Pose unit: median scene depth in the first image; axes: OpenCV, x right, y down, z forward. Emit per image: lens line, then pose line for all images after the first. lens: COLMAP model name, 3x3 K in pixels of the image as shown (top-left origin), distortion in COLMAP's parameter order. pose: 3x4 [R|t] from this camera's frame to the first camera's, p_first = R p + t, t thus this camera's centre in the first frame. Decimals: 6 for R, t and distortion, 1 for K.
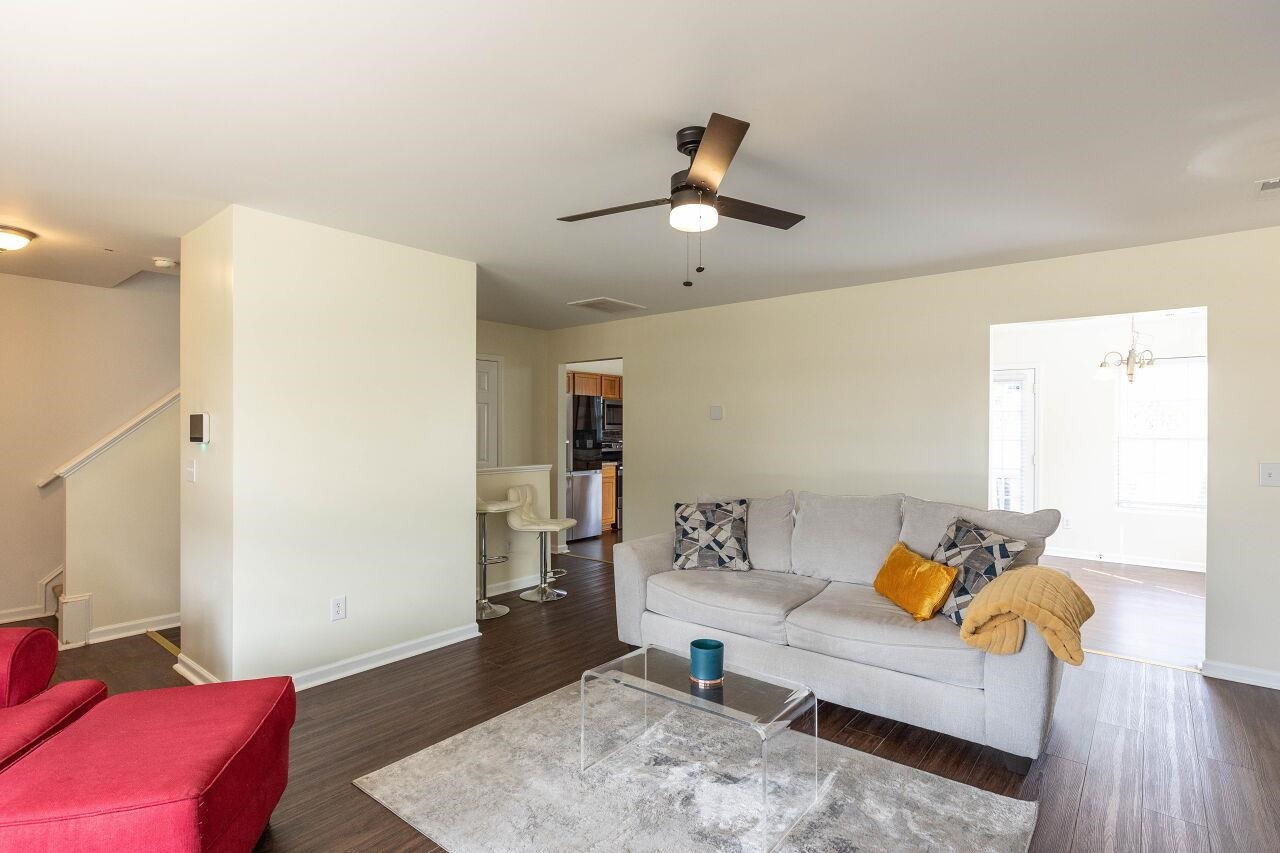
lens RADIAL K [[610.8, 0, 640.0], [0, 610.8, 426.5], [0, 0, 1]] dist [0.000926, 0.000054]
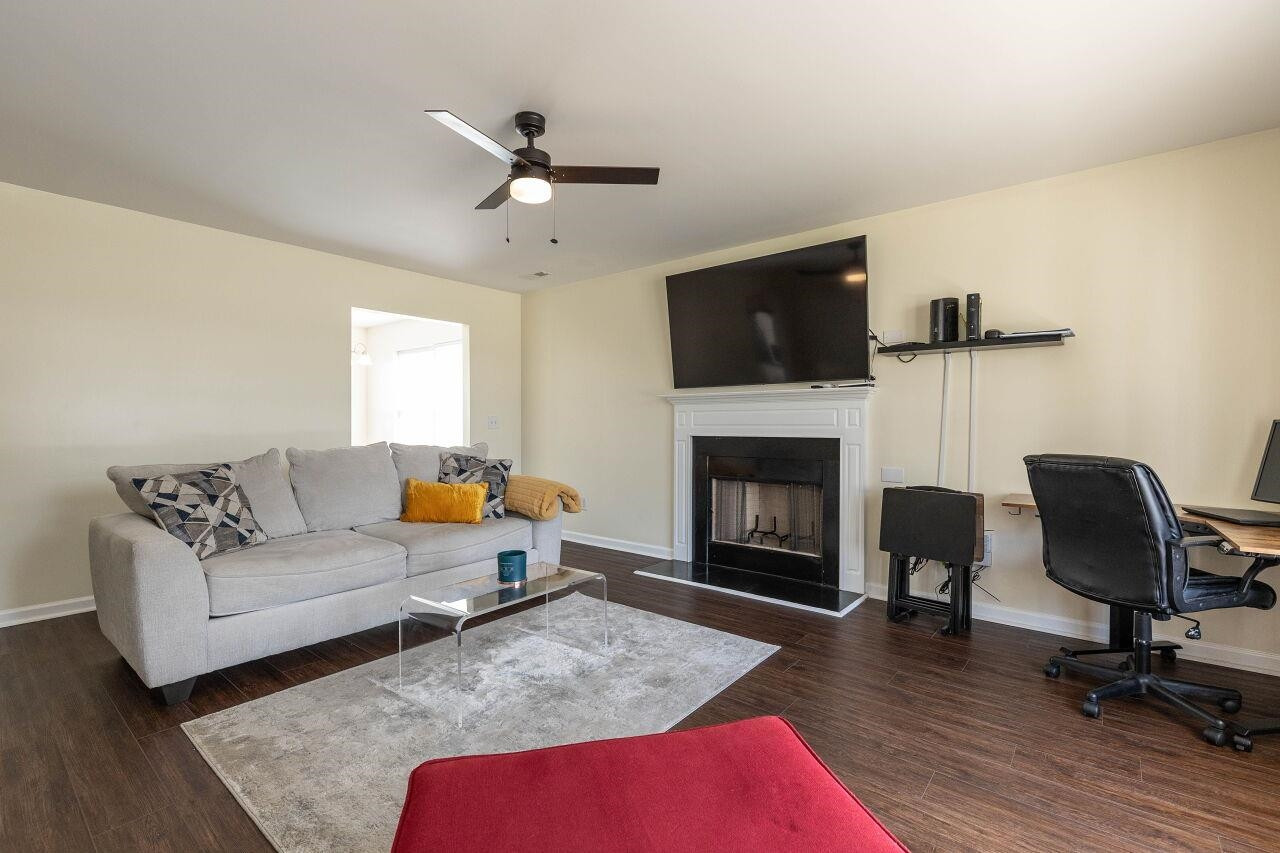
lens RADIAL K [[577.3, 0, 641.8], [0, 577.3, 428.1], [0, 0, 1]] dist [0.001229, 0.000023]
pose [[0.001890, -0.008408, 0.999963, -0.625199], [-0.003220, 0.999959, 0.008414, 0.067318], [-0.999993, -0.003236, 0.001863, 0.470675]]
